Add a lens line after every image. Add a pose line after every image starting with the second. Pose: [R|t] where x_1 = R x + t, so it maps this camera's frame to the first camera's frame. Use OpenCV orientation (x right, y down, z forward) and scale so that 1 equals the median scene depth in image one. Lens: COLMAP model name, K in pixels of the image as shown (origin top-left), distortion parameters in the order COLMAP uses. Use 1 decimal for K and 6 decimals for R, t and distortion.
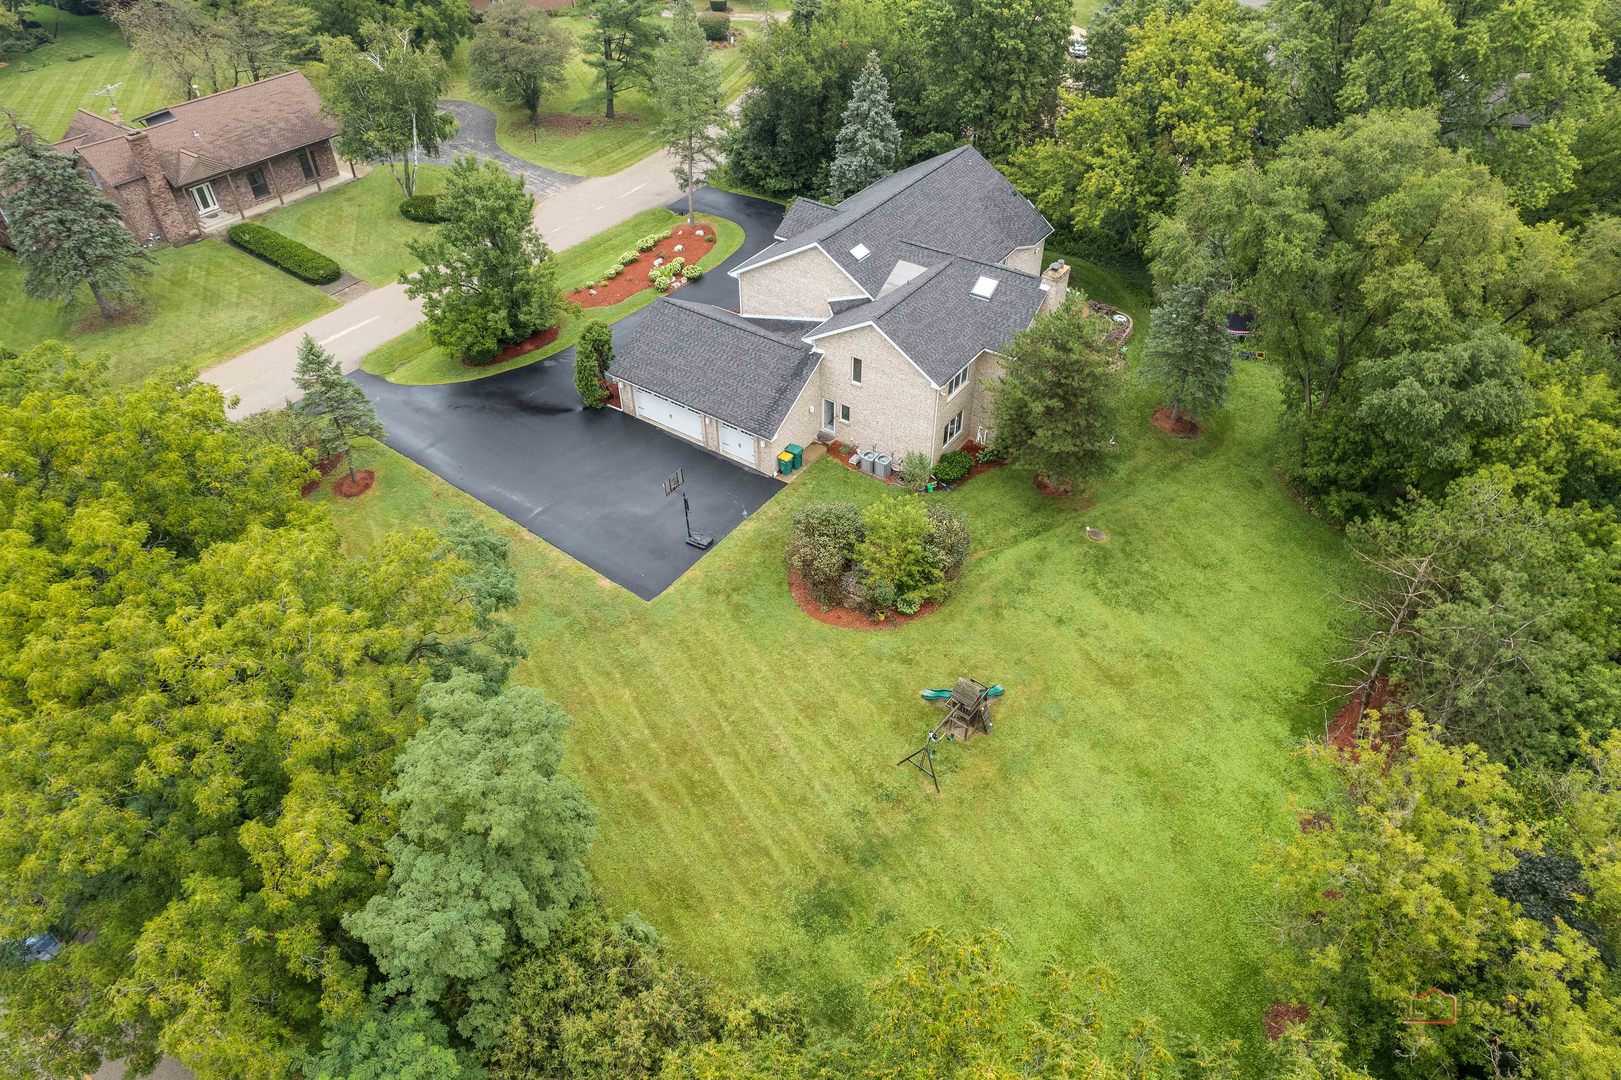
lens RADIAL K [[1046.6, 0, 813.4], [0, 1046.6, 516.8], [0, 0, 1]] dist [-0.045187, -0.000110]
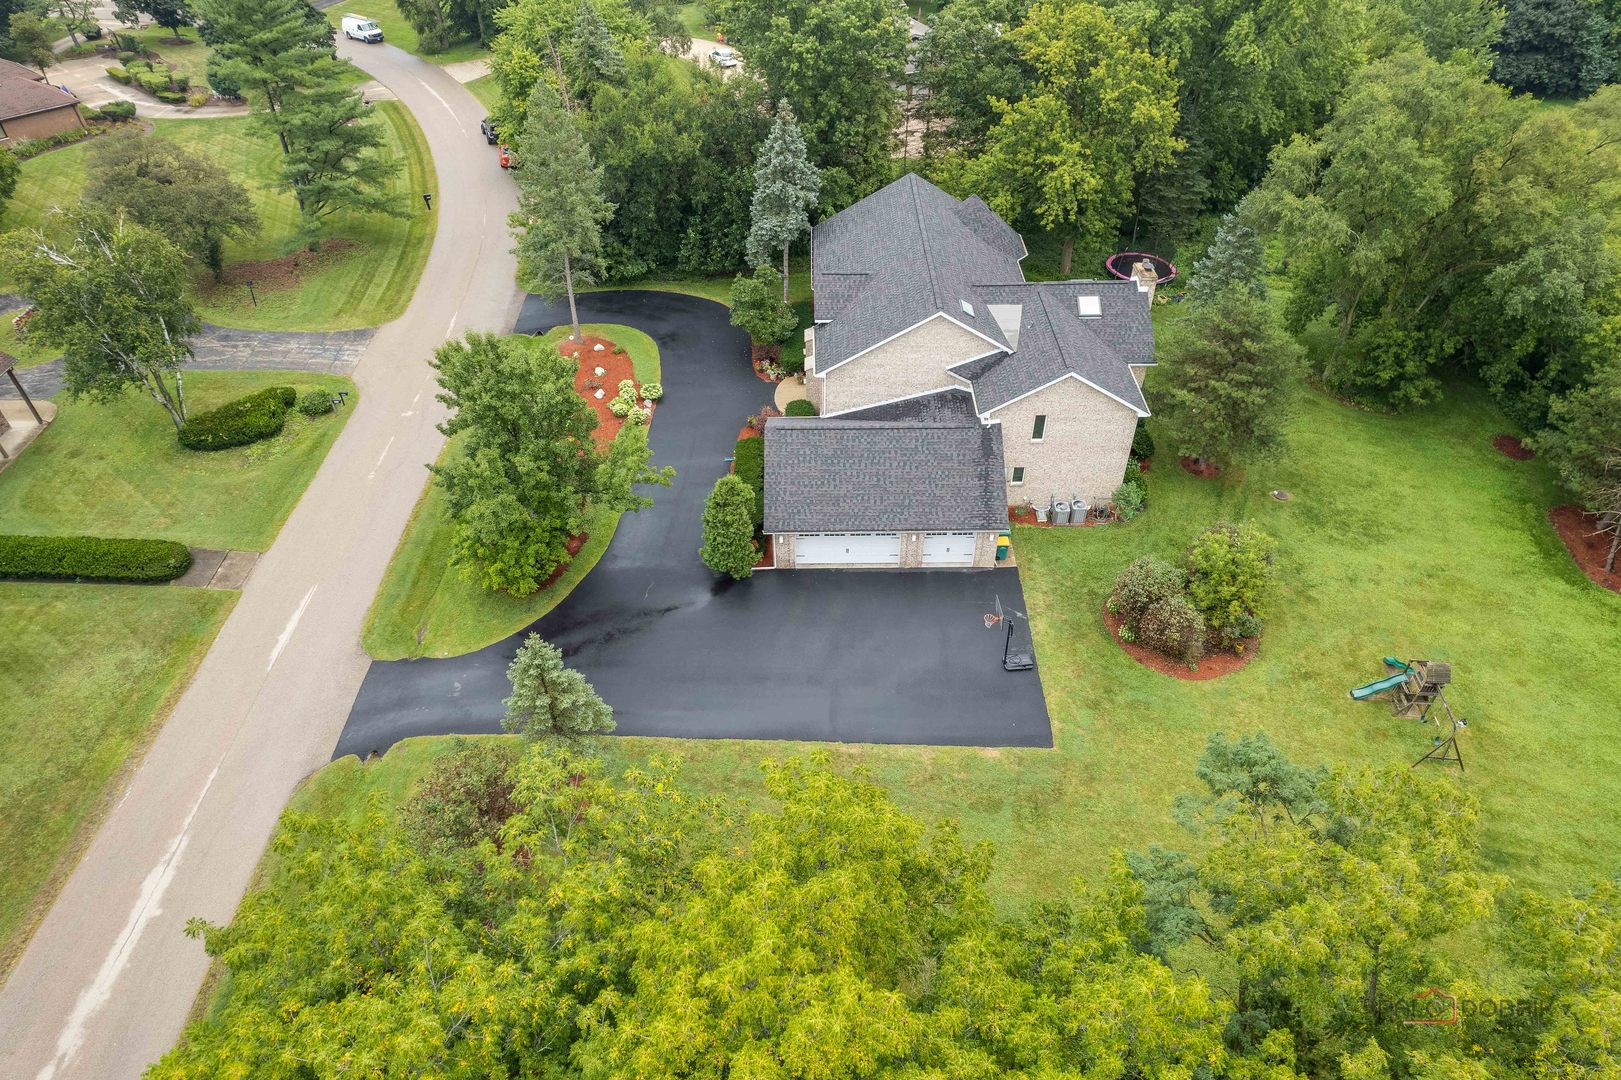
lens RADIAL K [[1008.4, 0, 810.5], [0, 1008.4, 540.0], [0, 0, 1]] dist [-0.035676, 0.000999]
pose [[0.817692, -0.383765, 0.429074, -0.535038], [0.373217, 0.920908, 0.112418, -0.217233], [-0.438279, 0.068215, 0.896247, 0.273051]]
